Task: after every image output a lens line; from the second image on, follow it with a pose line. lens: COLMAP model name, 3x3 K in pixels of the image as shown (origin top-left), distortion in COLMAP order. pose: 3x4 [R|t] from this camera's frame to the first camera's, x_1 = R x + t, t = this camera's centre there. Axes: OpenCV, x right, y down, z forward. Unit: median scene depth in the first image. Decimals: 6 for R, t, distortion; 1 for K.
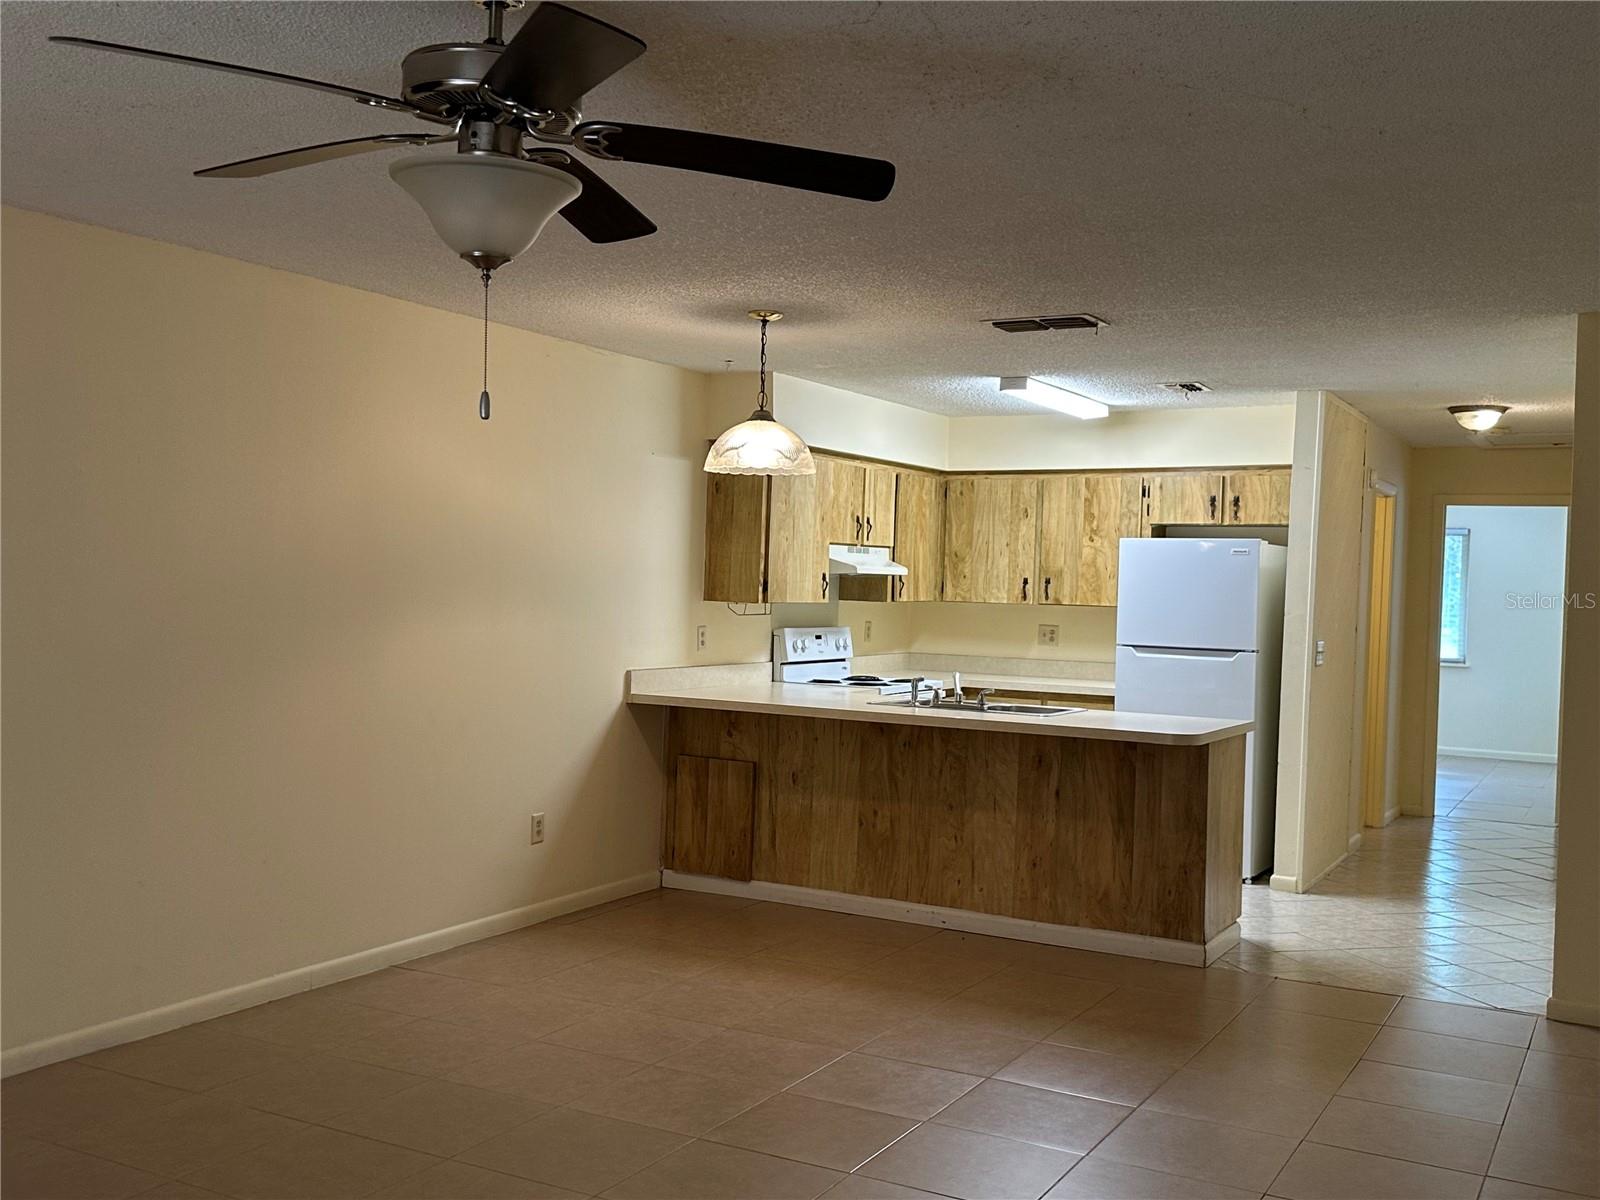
lens RADIAL K [[1556.3, 0, 791.2], [0, 1556.3, 611.1], [0, 0, 1]] dist [0.181595, -0.375450]
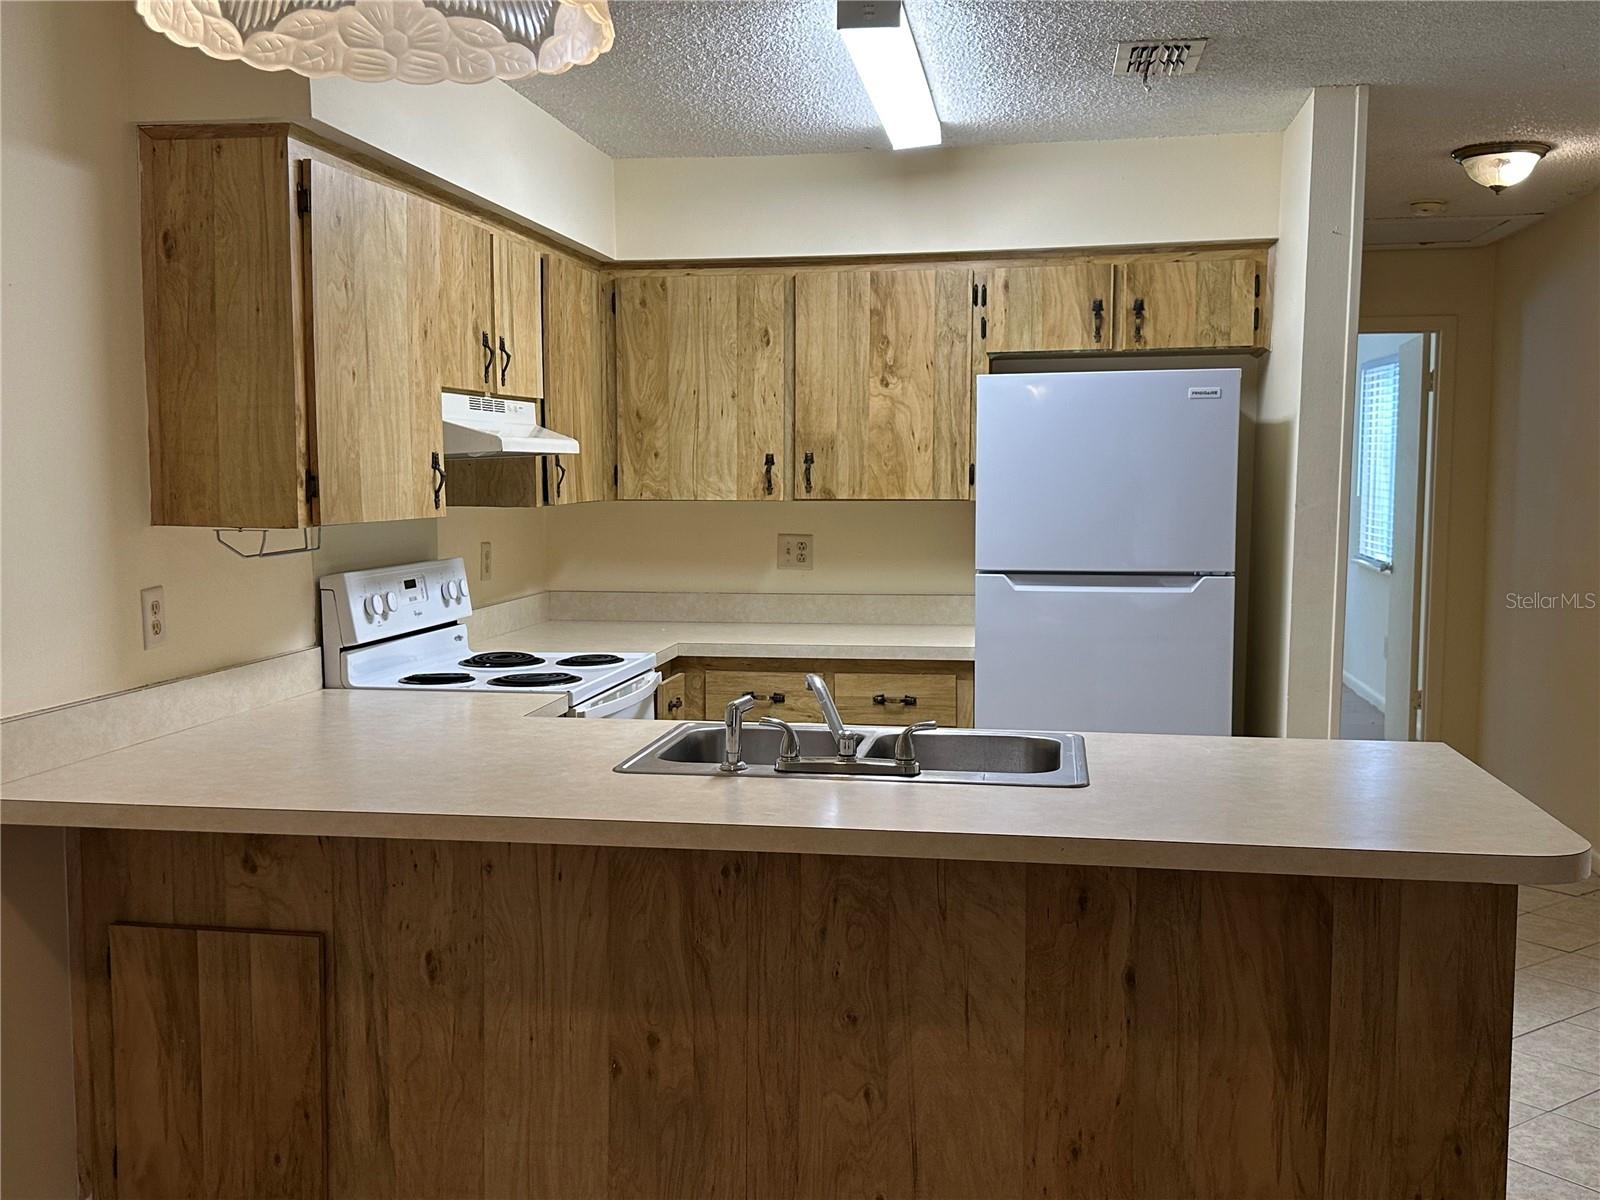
lens RADIAL K [[1556.3, 0, 791.2], [0, 1556.3, 611.1], [0, 0, 1]] dist [0.181595, -0.375450]
pose [[0.943918, -0.060158, 0.324653, -0.031268], [0.035128, 0.995978, 0.082421, -0.011779], [-0.328305, -0.066394, 0.942235, 0.498792]]
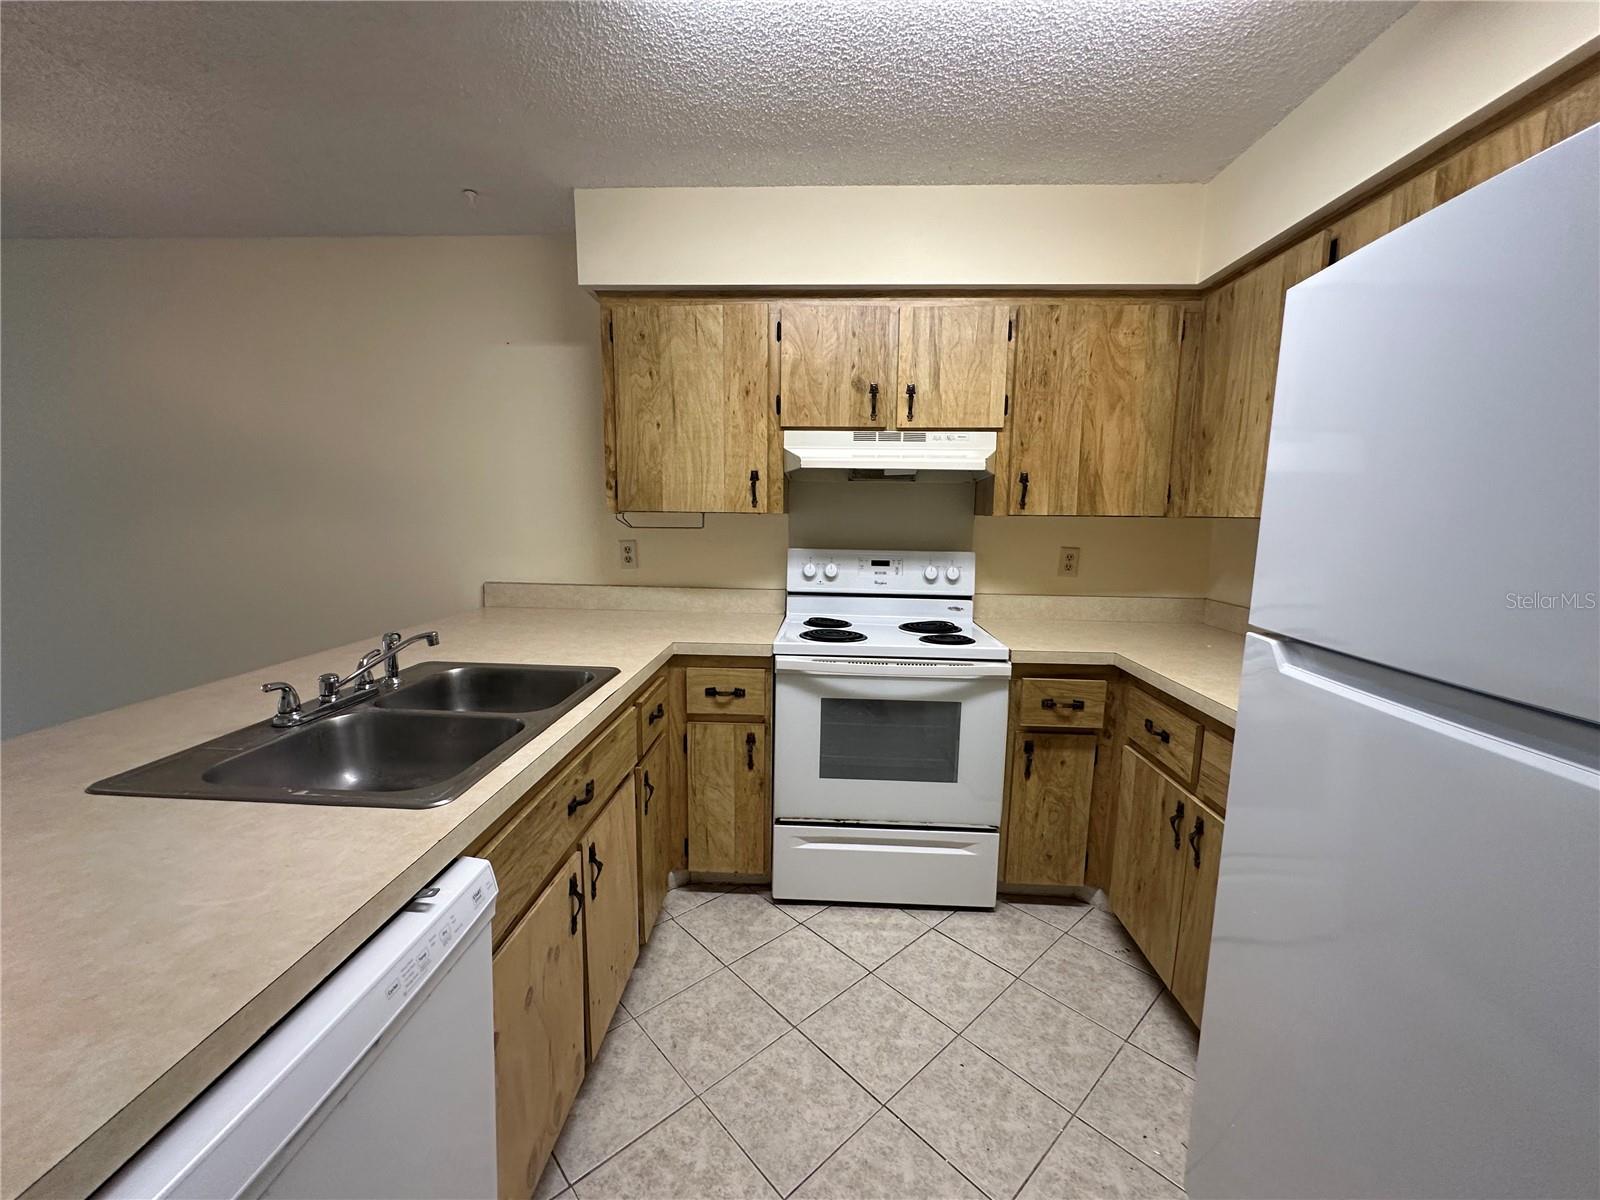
lens RADIAL K [[644.2, 0, 800.0], [0, 644.2, 600.0], [0, 0, 1]] dist [0.000538, -0.000016]
pose [[0.441456, 0.100097, -0.891682, 0.282981], [-0.021484, 0.994652, 0.101020, 0.003975], [0.897026, -0.025439, 0.441246, 0.843356]]
